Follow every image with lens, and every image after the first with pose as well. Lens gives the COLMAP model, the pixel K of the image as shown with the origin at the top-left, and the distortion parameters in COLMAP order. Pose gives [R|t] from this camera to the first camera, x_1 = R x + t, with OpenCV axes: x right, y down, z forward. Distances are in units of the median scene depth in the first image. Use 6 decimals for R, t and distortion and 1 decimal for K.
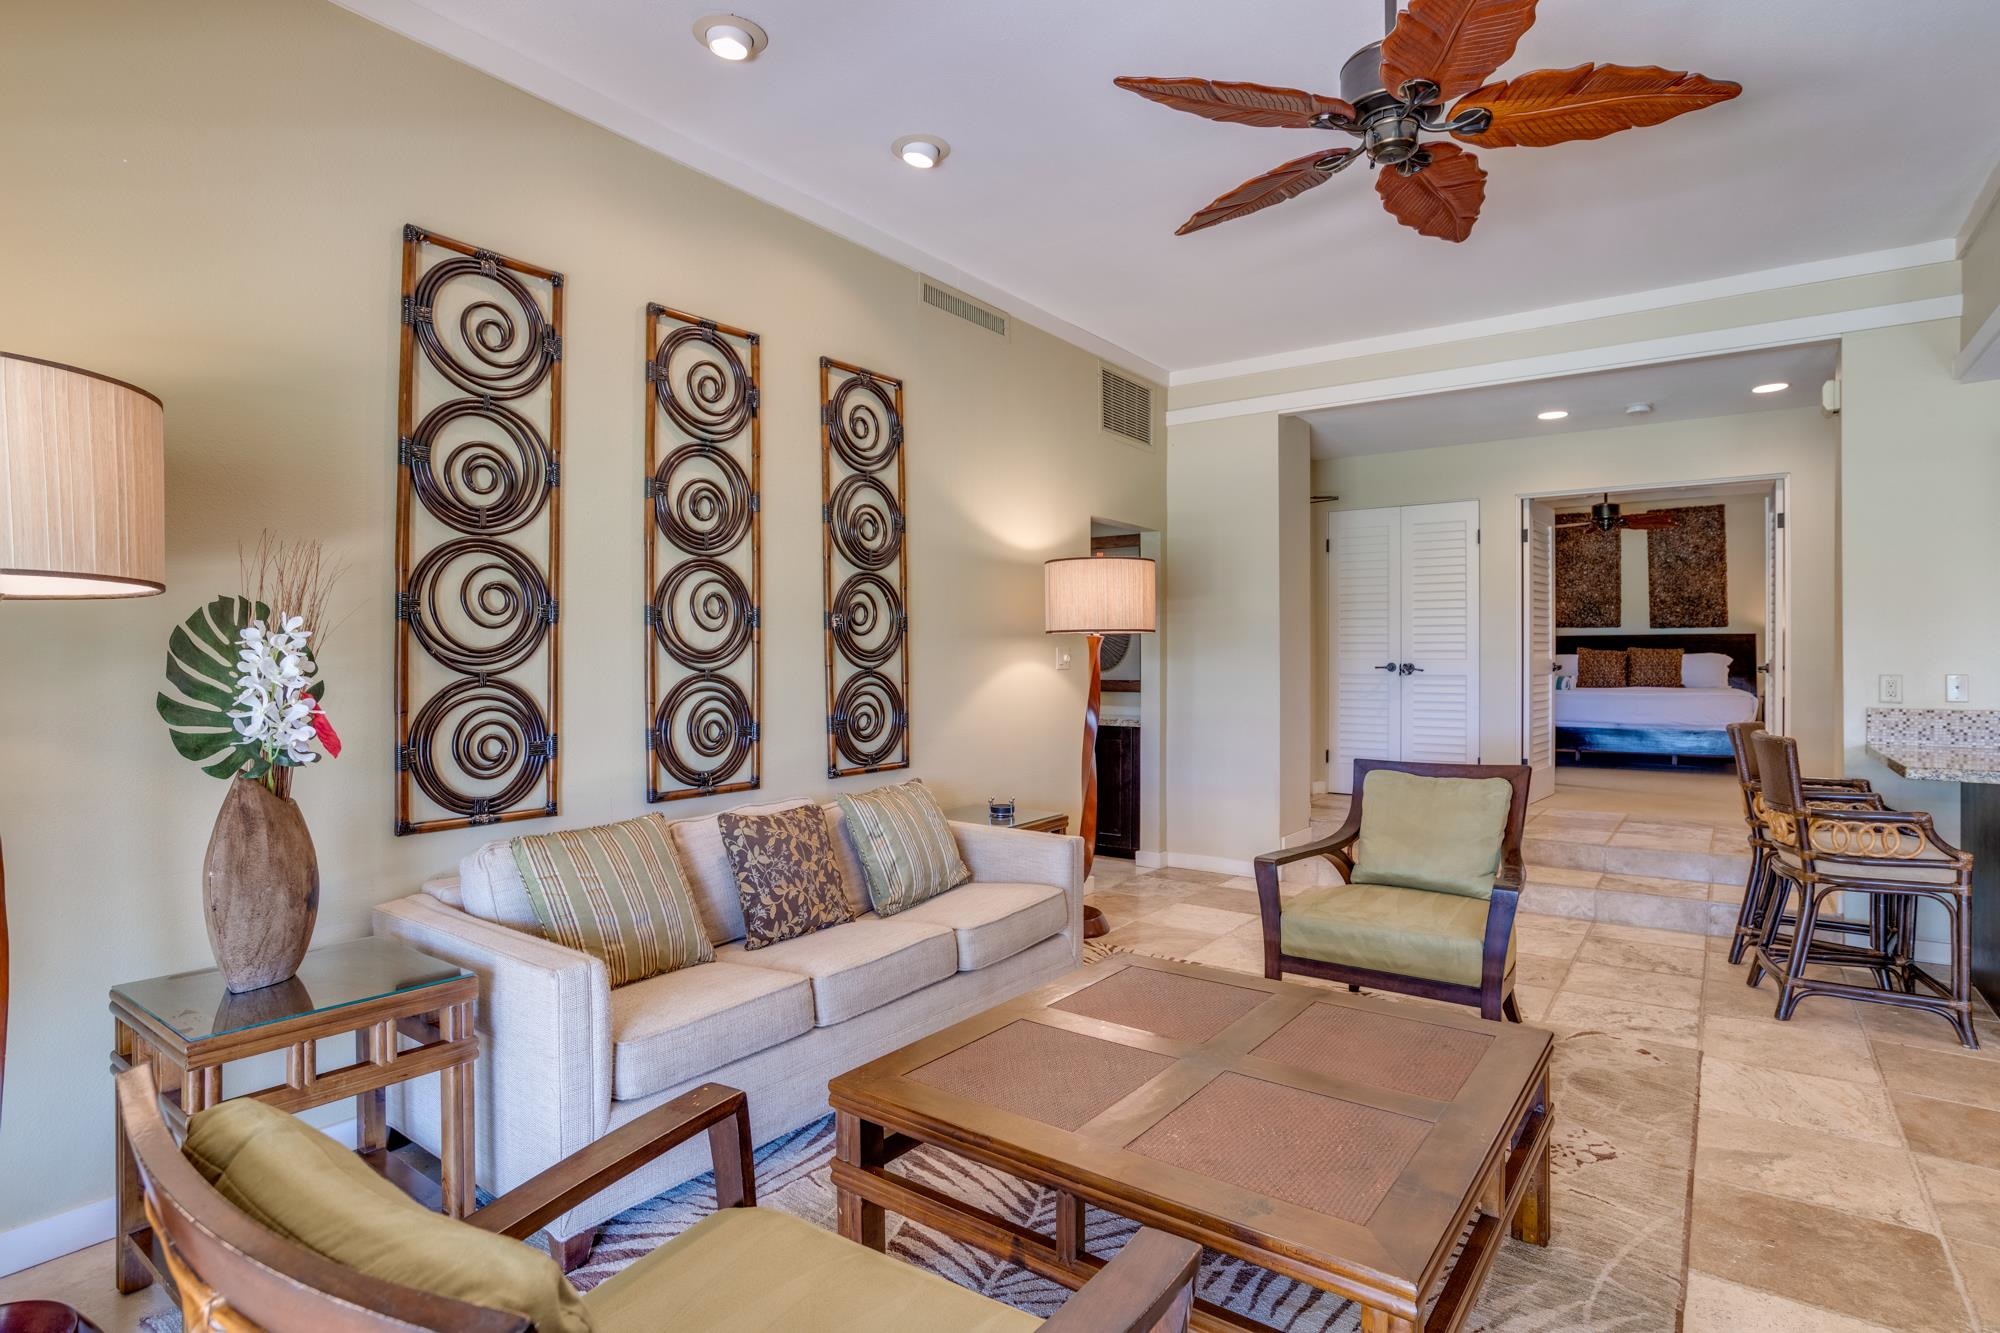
lens RADIAL K [[1017.1, 0, 1005.5], [0, 1017.1, 662.8], [0, 0, 1]] dist [-0.051084, 0.021107]
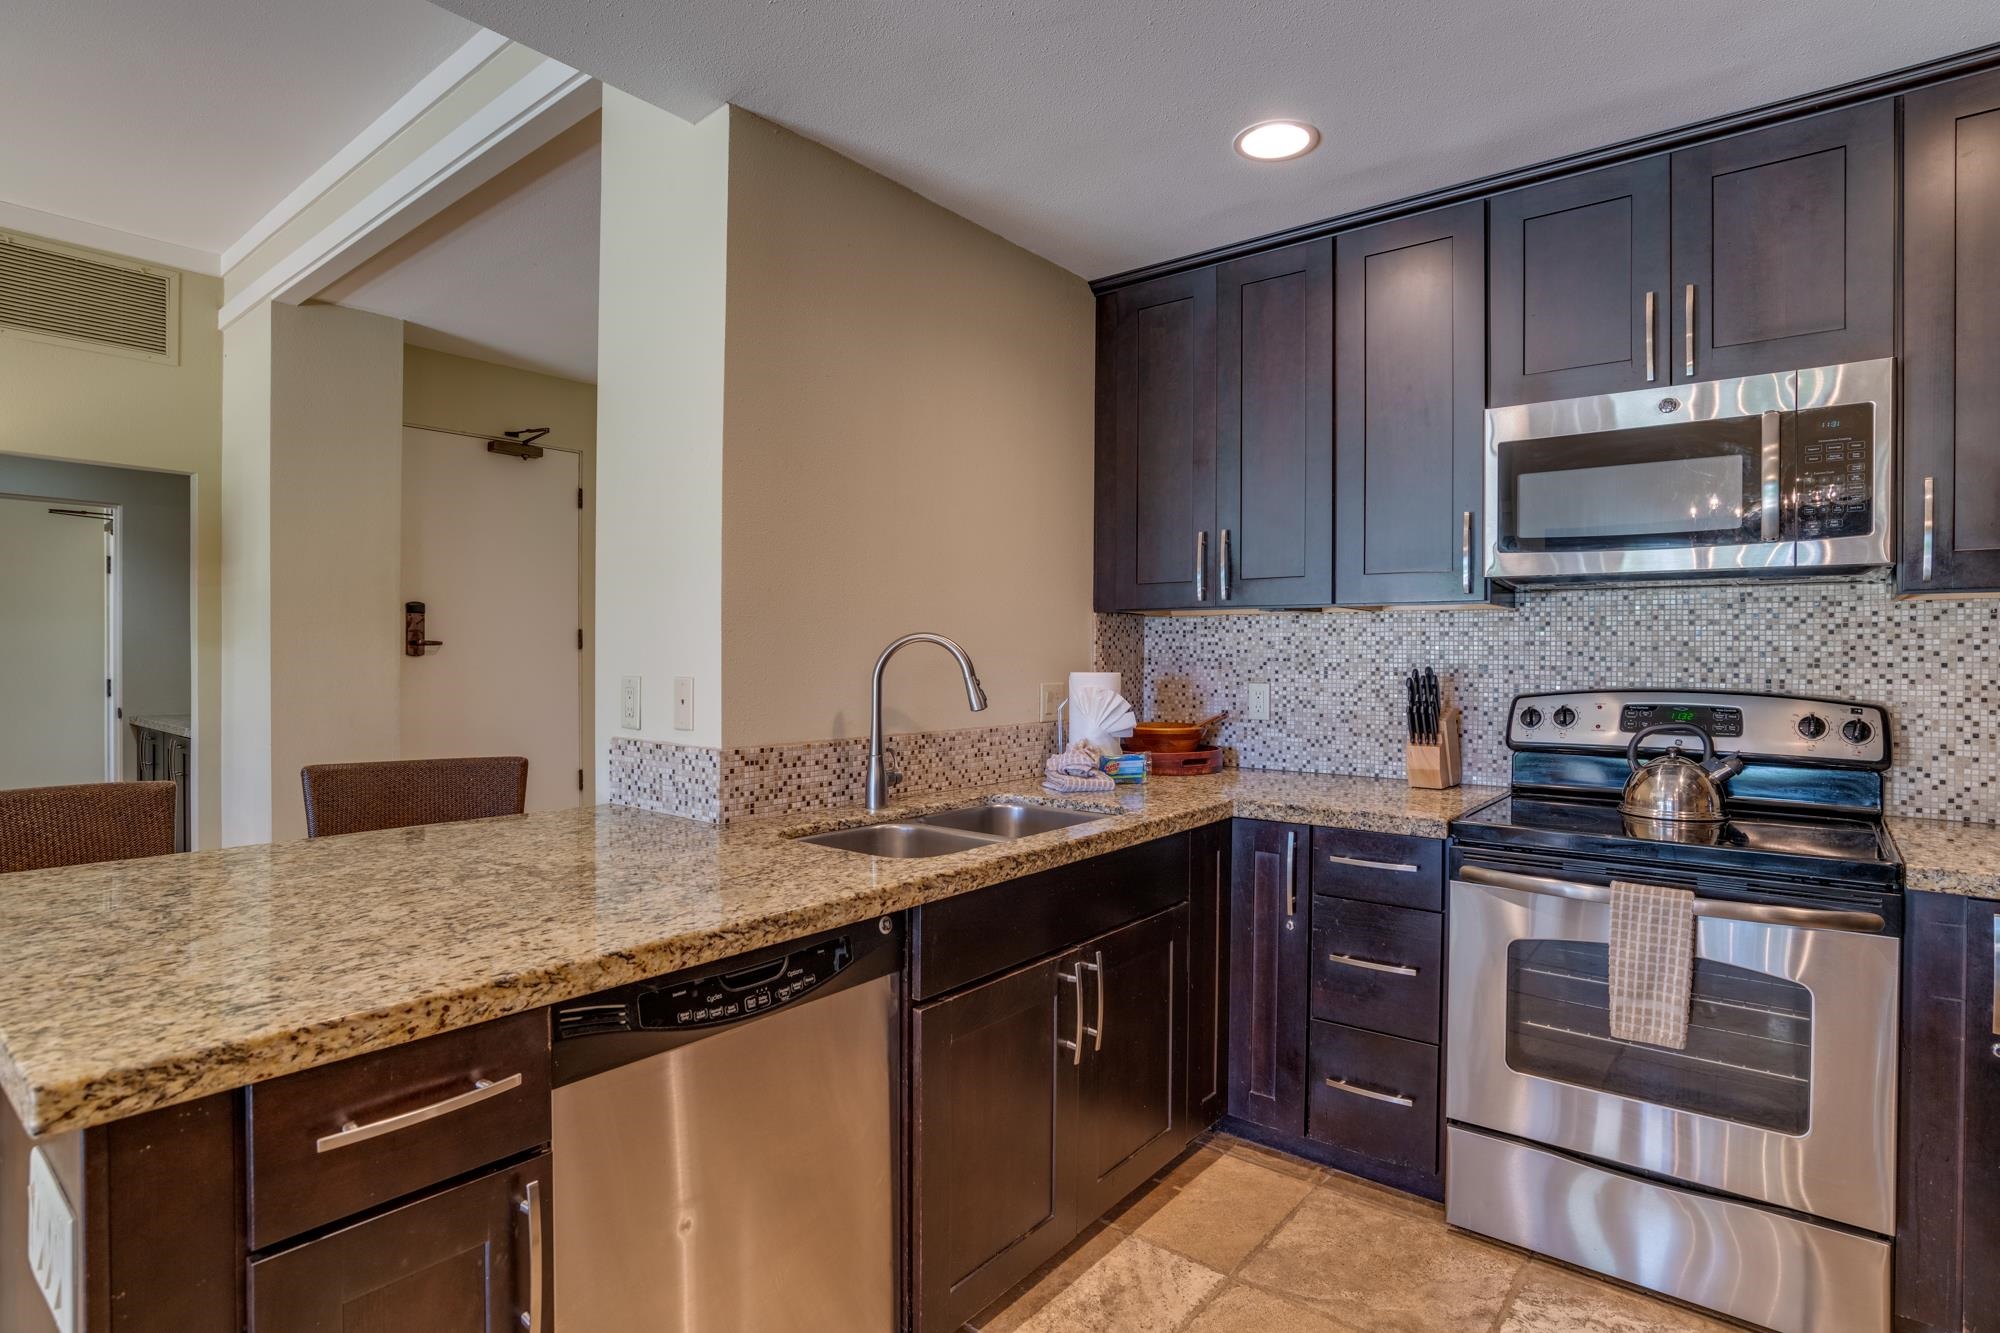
lens RADIAL K [[1017.1, 0, 999.7], [0, 1017.1, 662.2], [0, 0, 1]] dist [-0.051084, 0.021107]
pose [[0.998590, 0.004658, -0.052874, 1.312890], [-0.004333, 0.999971, 0.006258, -0.000393], [0.052902, -0.006020, 0.998582, 0.536243]]
